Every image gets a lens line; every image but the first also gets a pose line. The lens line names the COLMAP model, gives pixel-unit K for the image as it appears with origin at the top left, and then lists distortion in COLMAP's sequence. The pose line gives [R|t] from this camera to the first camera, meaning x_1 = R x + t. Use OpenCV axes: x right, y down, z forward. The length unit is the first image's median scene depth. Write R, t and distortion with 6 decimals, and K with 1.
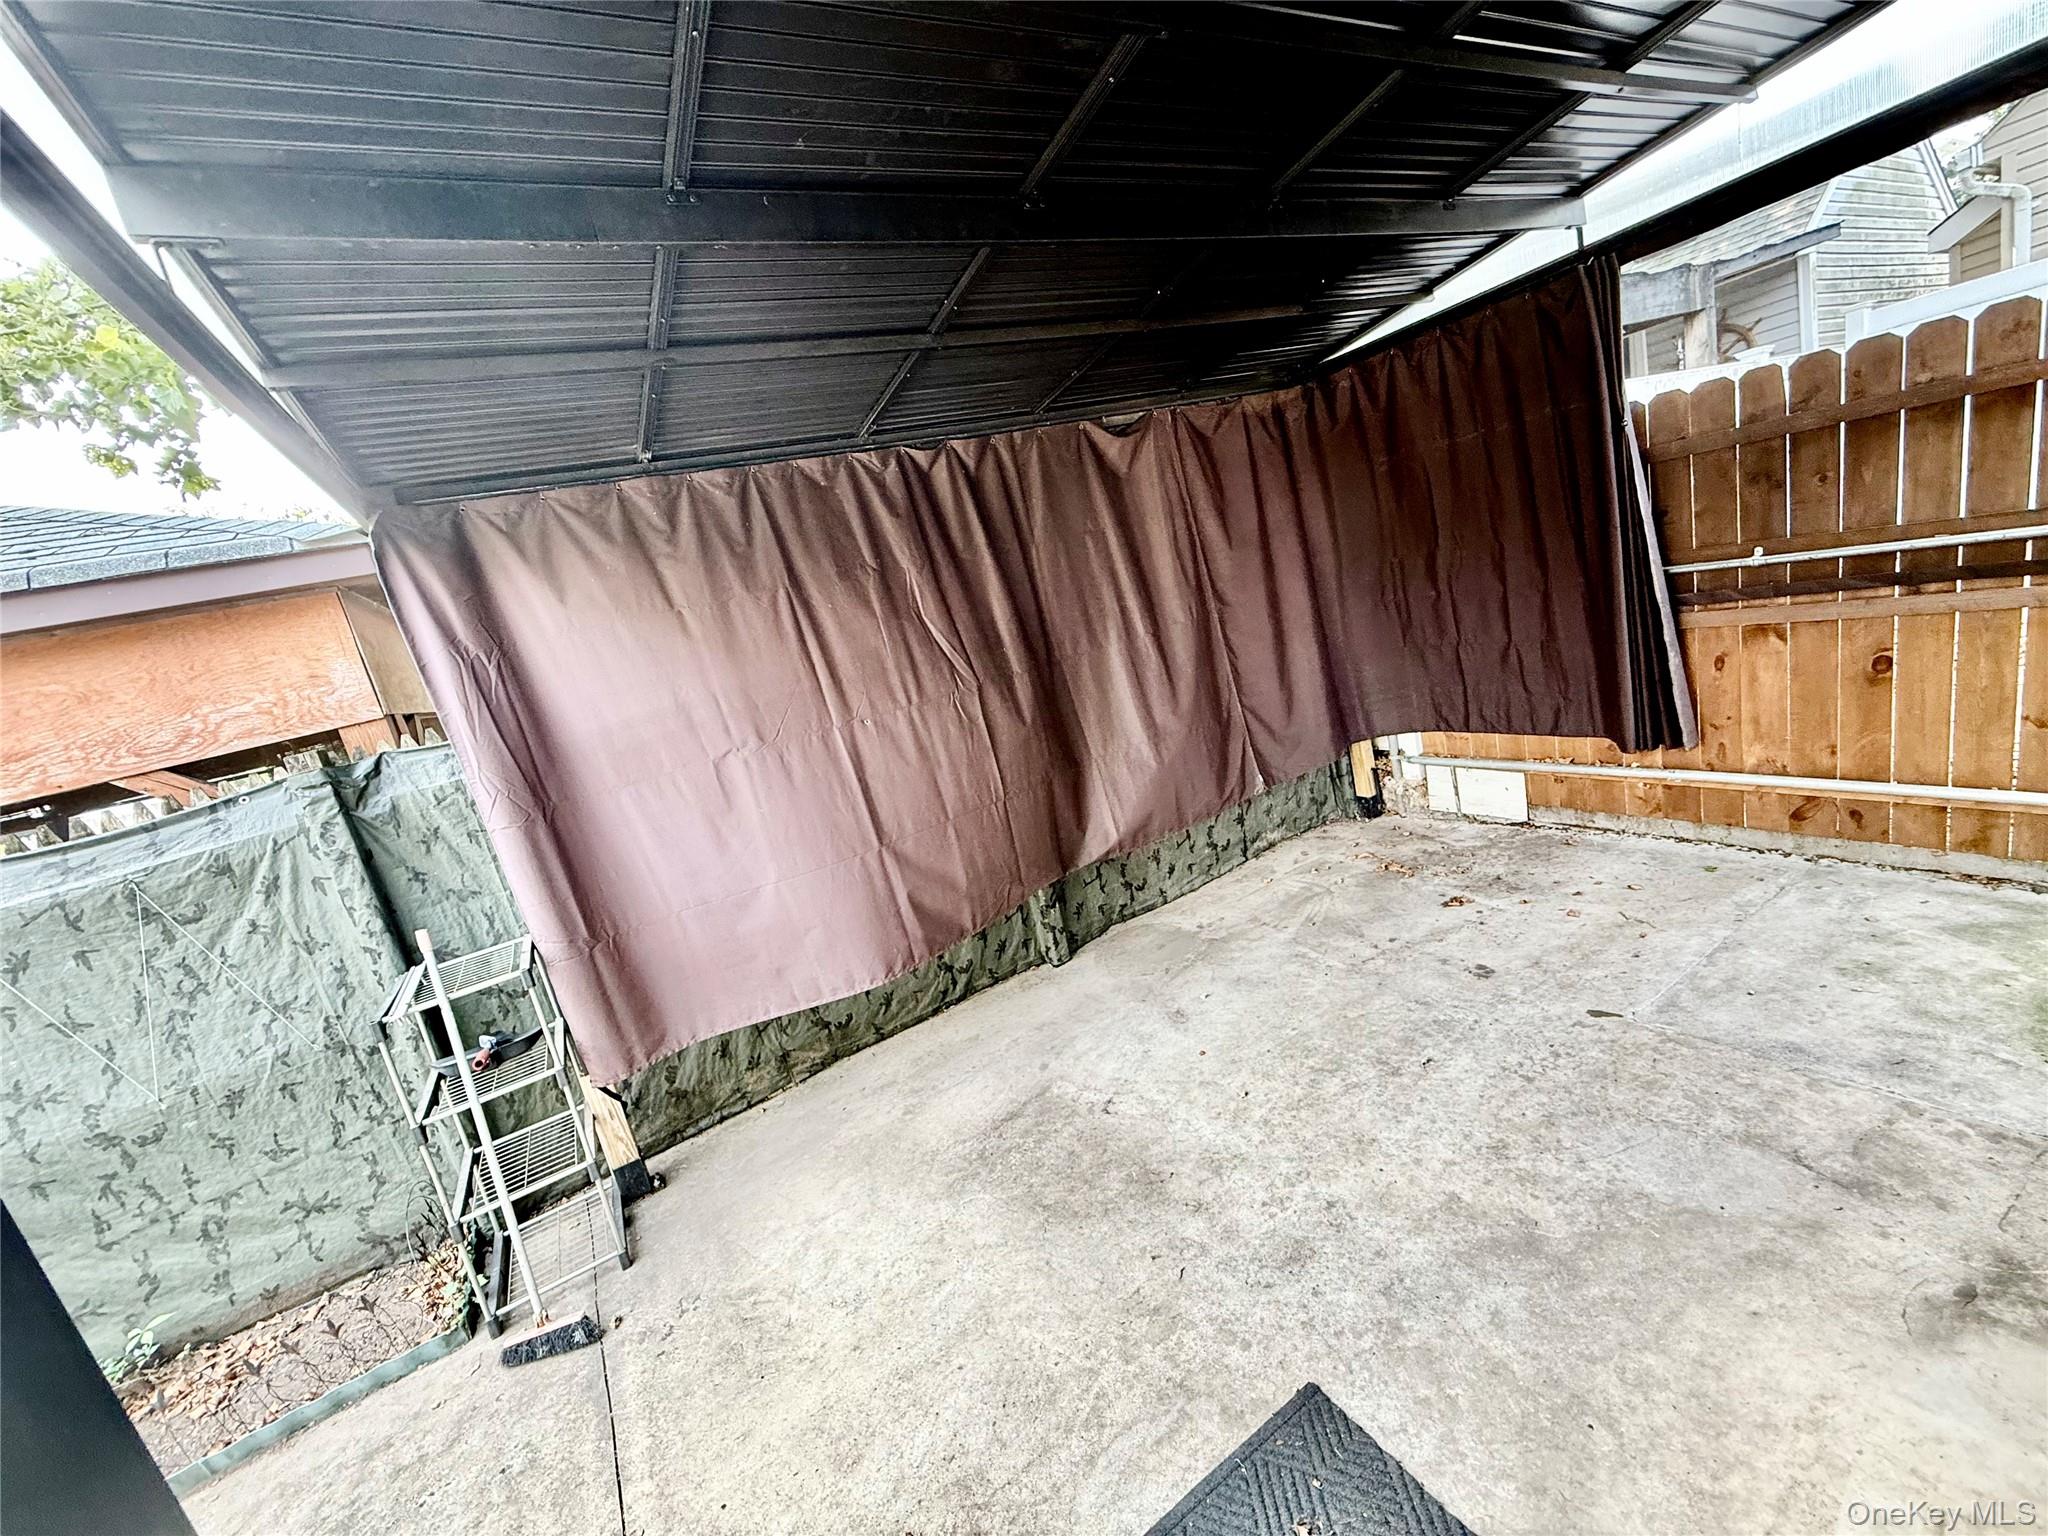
lens RADIAL K [[819.7, 0, 1026.5], [0, 819.7, 766.7], [0, 0, 1]] dist [0.001704, -0.000194]
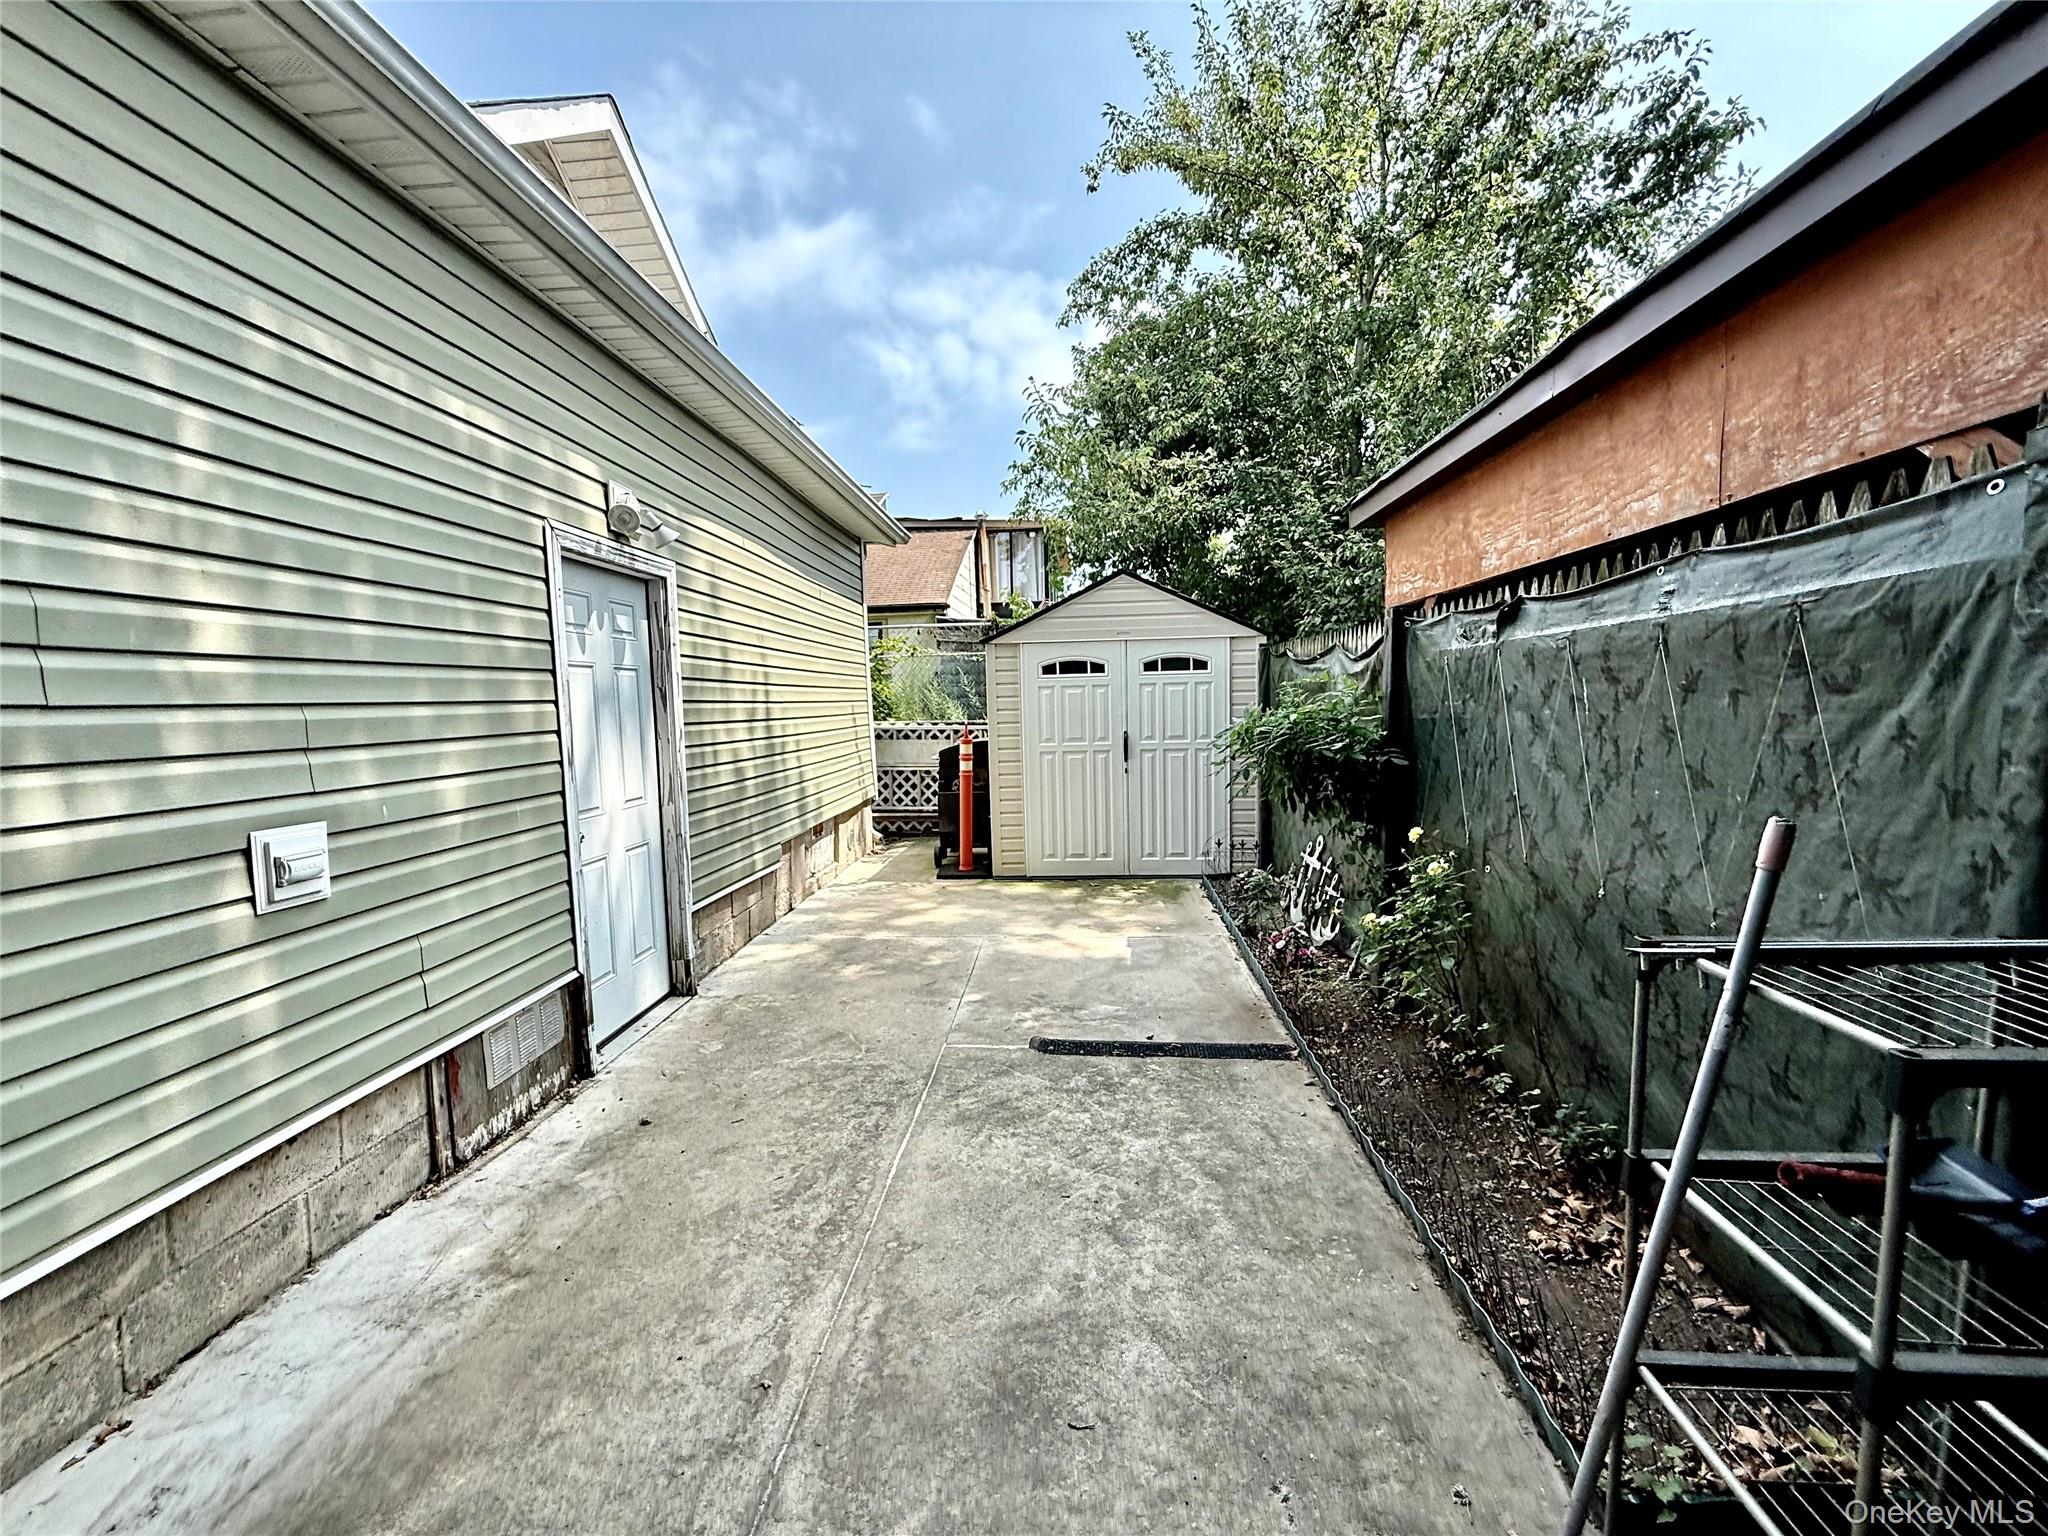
lens RADIAL K [[819.7, 0, 1025.4], [0, 819.7, 769.2], [0, 0, 1]] dist [0.001704, -0.000194]
pose [[-0.540406, 0.310597, -0.781979, -0.187224], [-0.010979, 0.926691, 0.375663, 0.018594], [0.841333, 0.211596, -0.497379, 0.794649]]
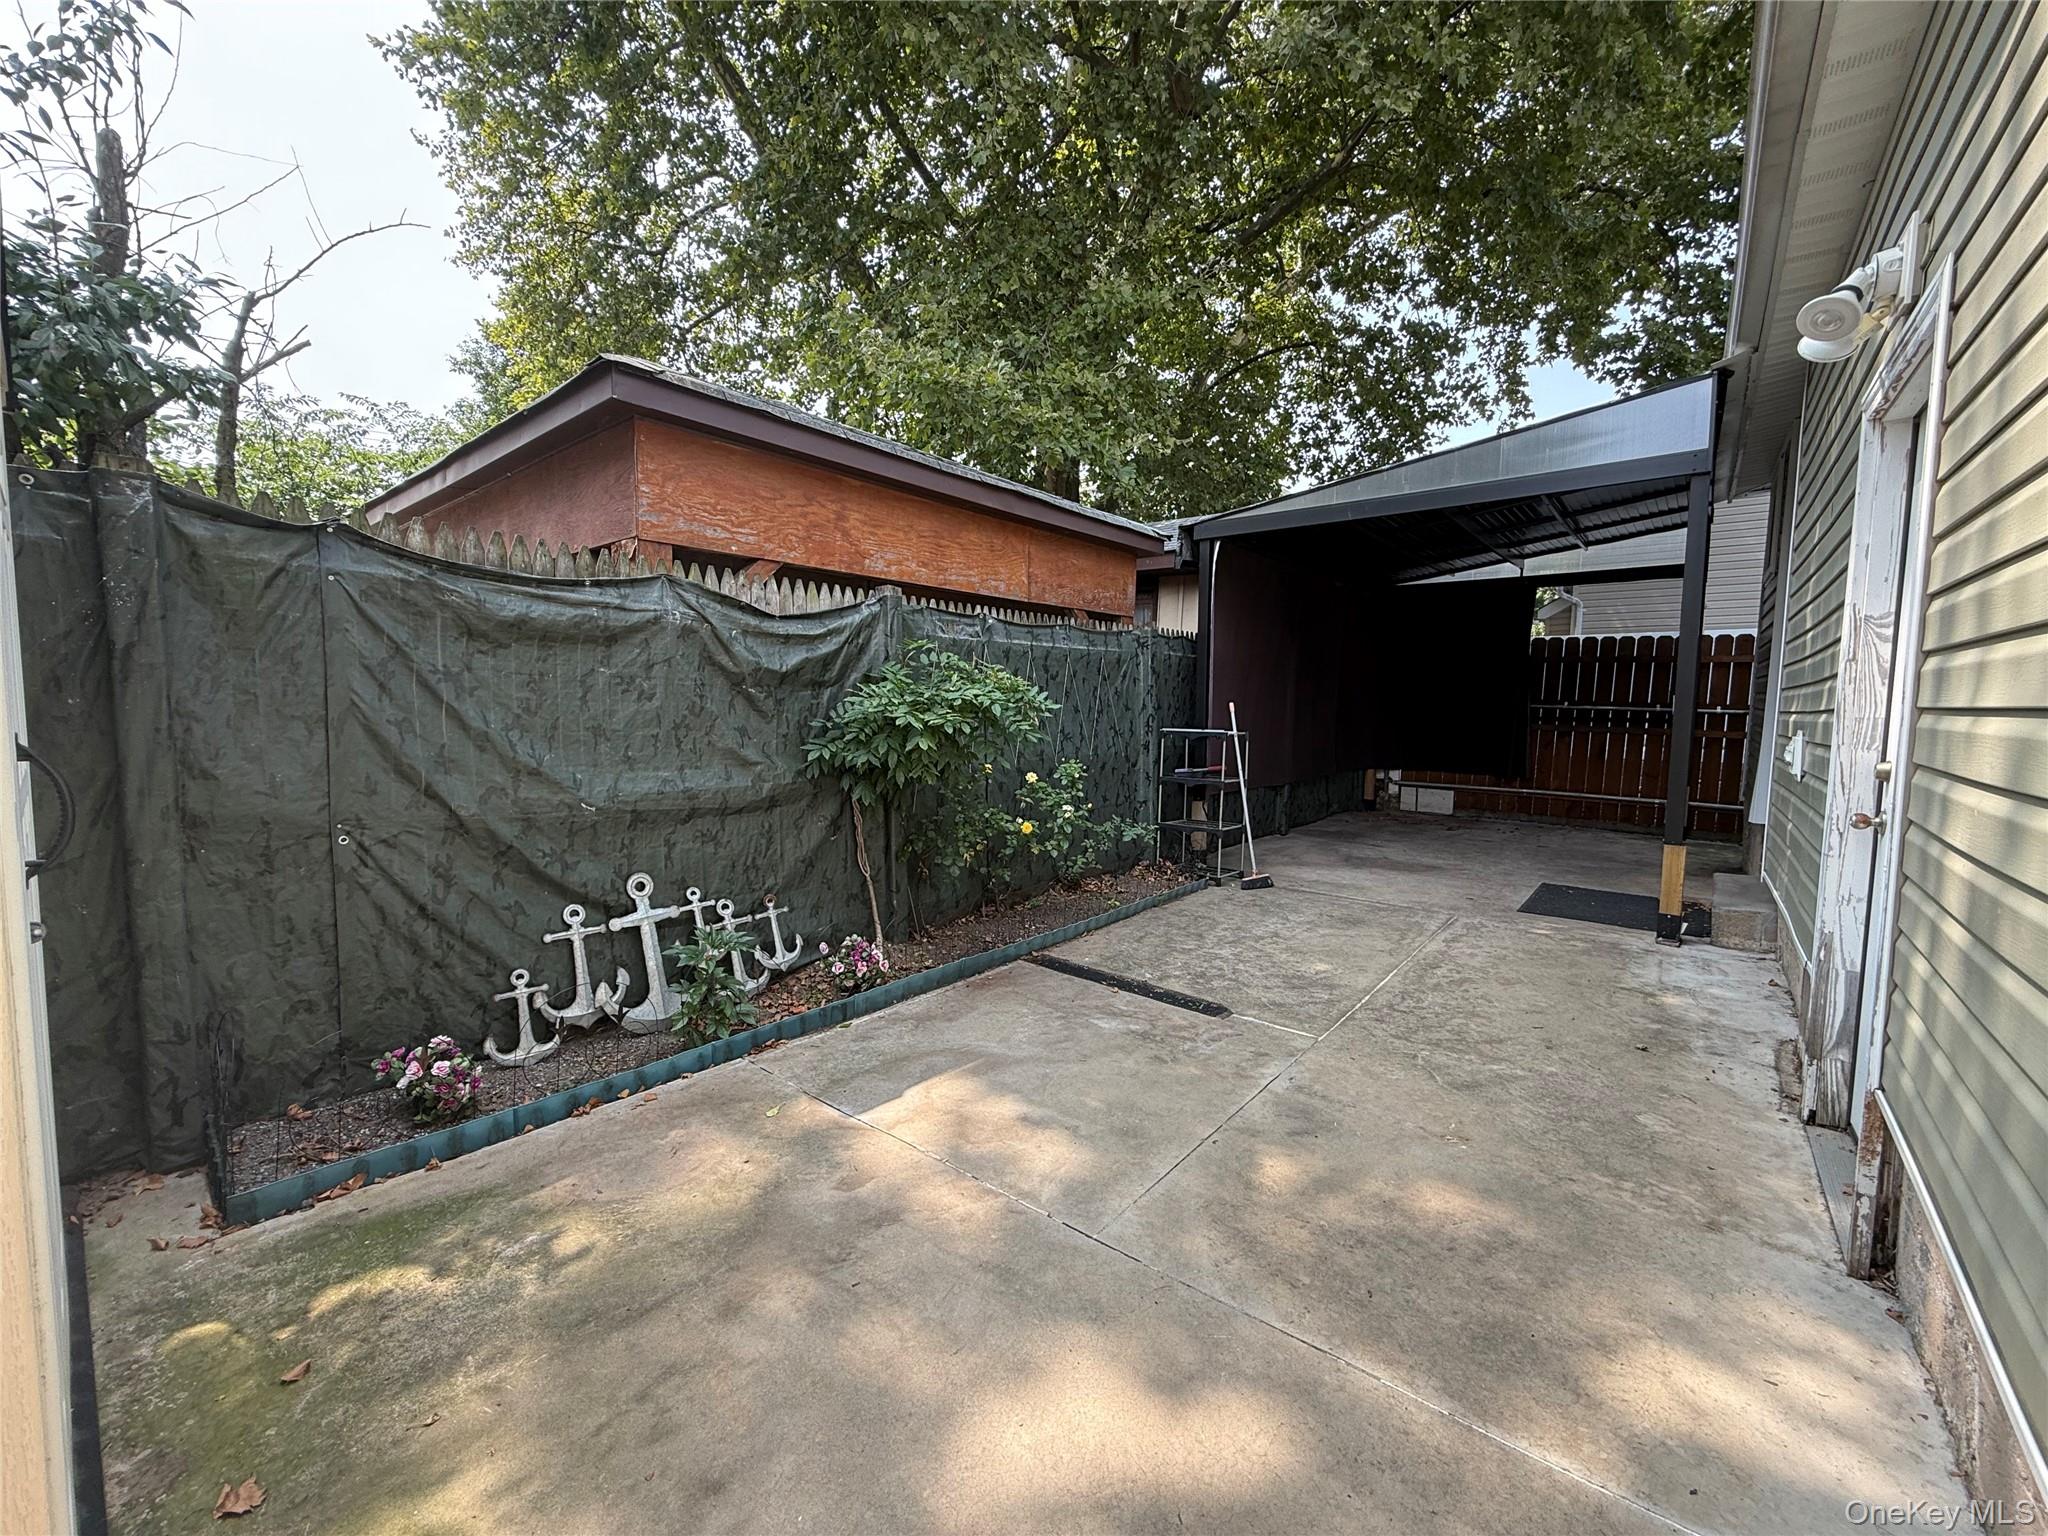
lens RADIAL K [[819.7, 0, 1011.0], [0, 819.7, 770.1], [0, 0, 1]] dist [0.001704, -0.000194]
pose [[0.911685, 0.214485, 0.350466, -1.919636], [-0.157234, 0.970136, -0.184700, 0.842077], [-0.379615, 0.113283, 0.918183, -0.841465]]
